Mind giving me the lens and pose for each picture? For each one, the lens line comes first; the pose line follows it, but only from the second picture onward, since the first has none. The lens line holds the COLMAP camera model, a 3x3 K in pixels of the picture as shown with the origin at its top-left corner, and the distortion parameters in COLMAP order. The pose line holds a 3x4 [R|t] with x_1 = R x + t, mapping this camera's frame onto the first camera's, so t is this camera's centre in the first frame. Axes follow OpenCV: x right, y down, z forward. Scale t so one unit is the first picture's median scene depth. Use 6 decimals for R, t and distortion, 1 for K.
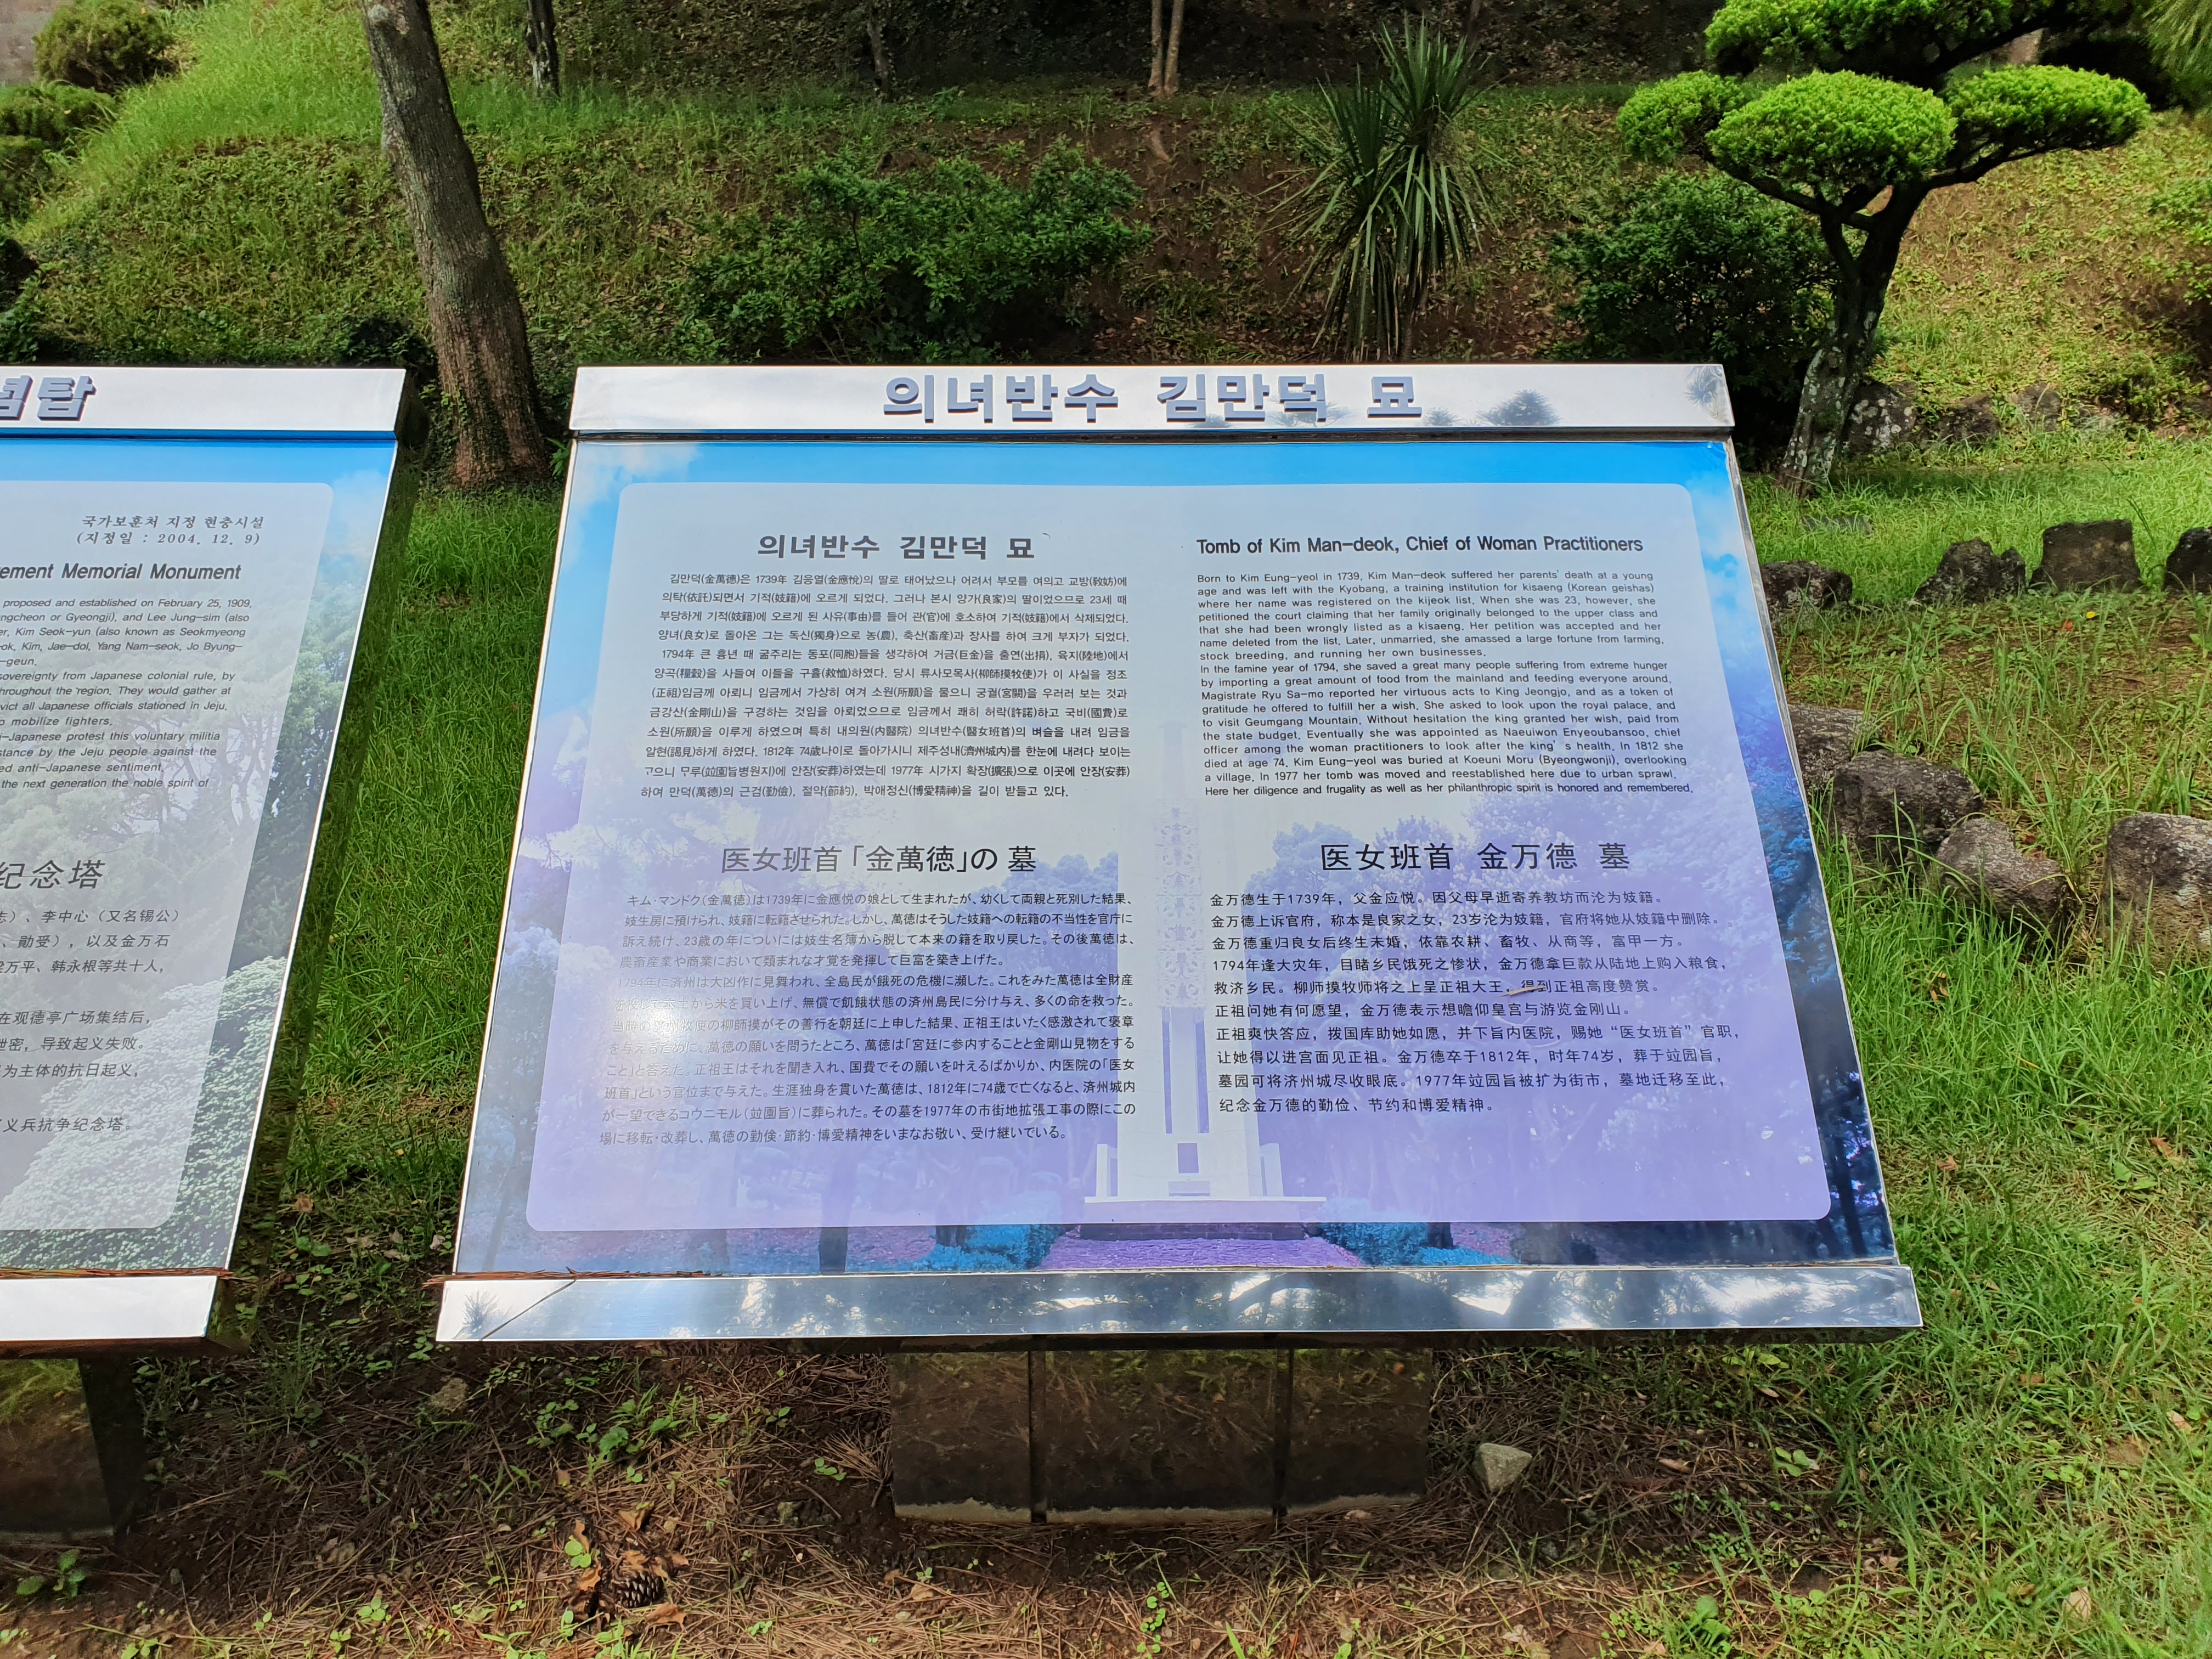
lens RADIAL K [[1677.6, 0, 1118.8], [0, 1677.6, 830.8], [0, 0, 1]] dist [-0.003634, 0.029640]
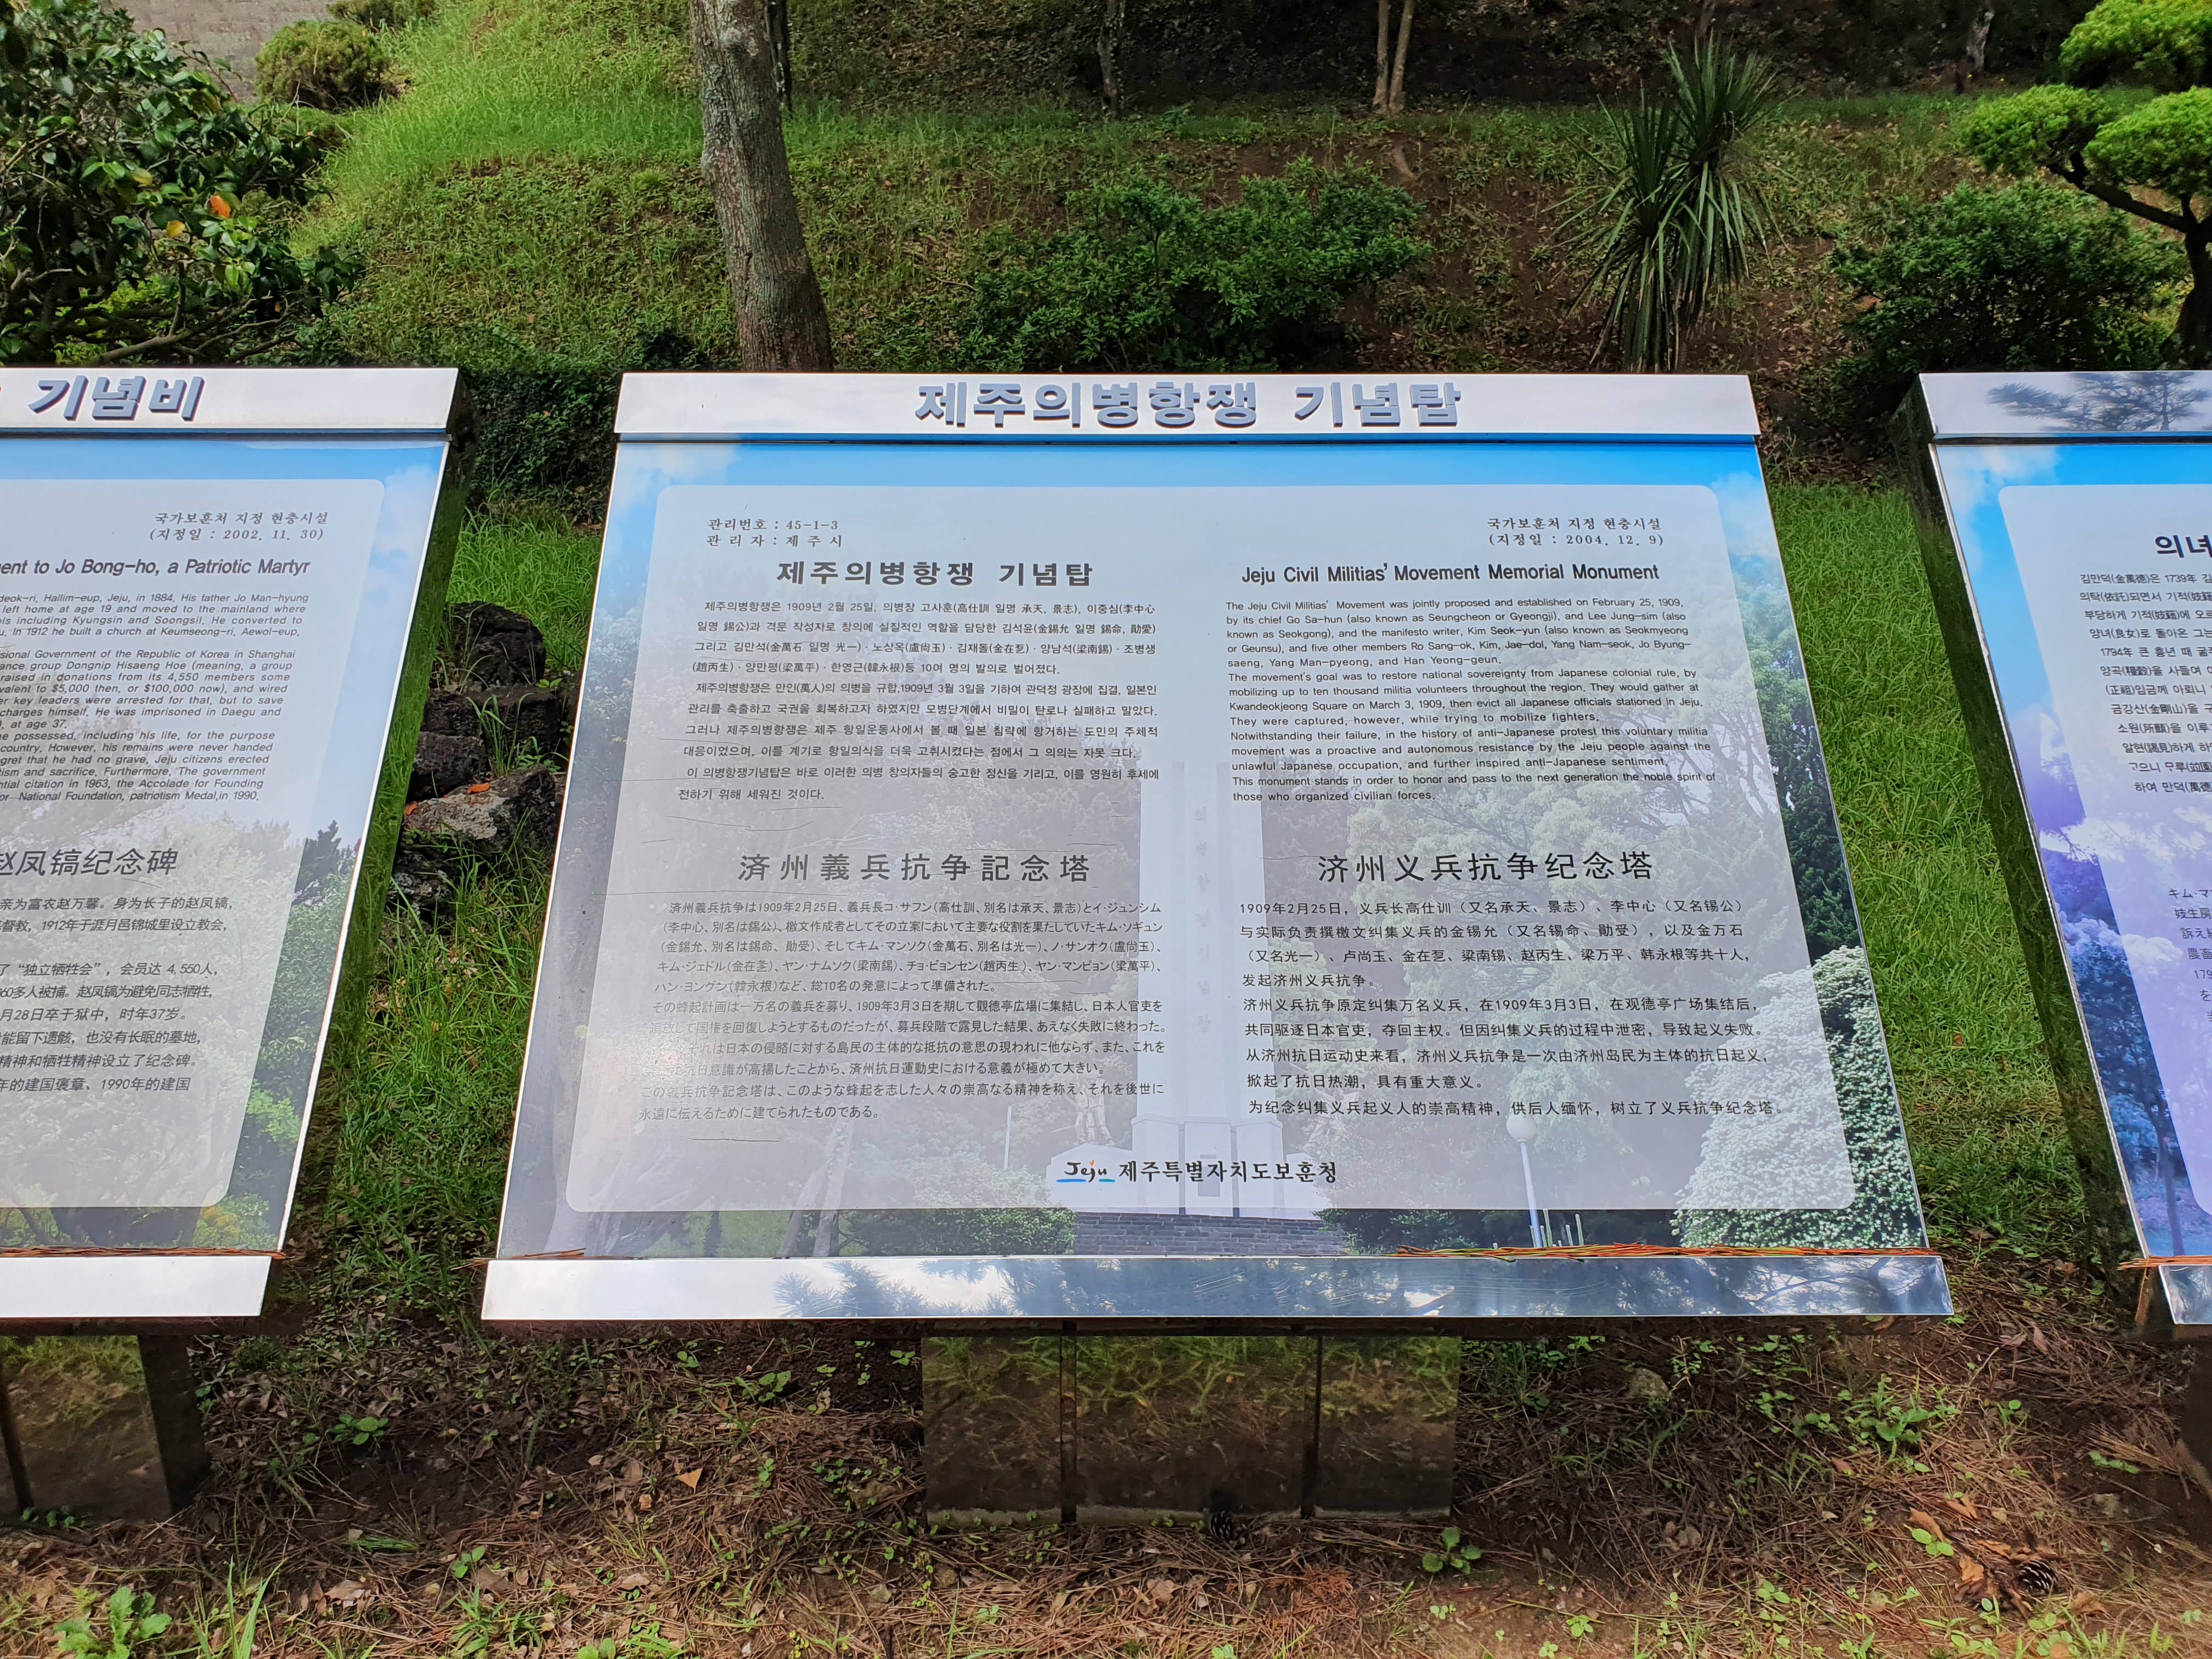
lens RADIAL K [[1677.6, 0, 1107.4], [0, 1677.6, 830.3], [0, 0, 1]] dist [-0.003634, 0.029640]
pose [[0.999959, 0.002767, -0.008623, -0.175939], [-0.002852, 0.999947, -0.009919, 0.002958], [0.008595, 0.009943, 0.999914, -0.004892]]
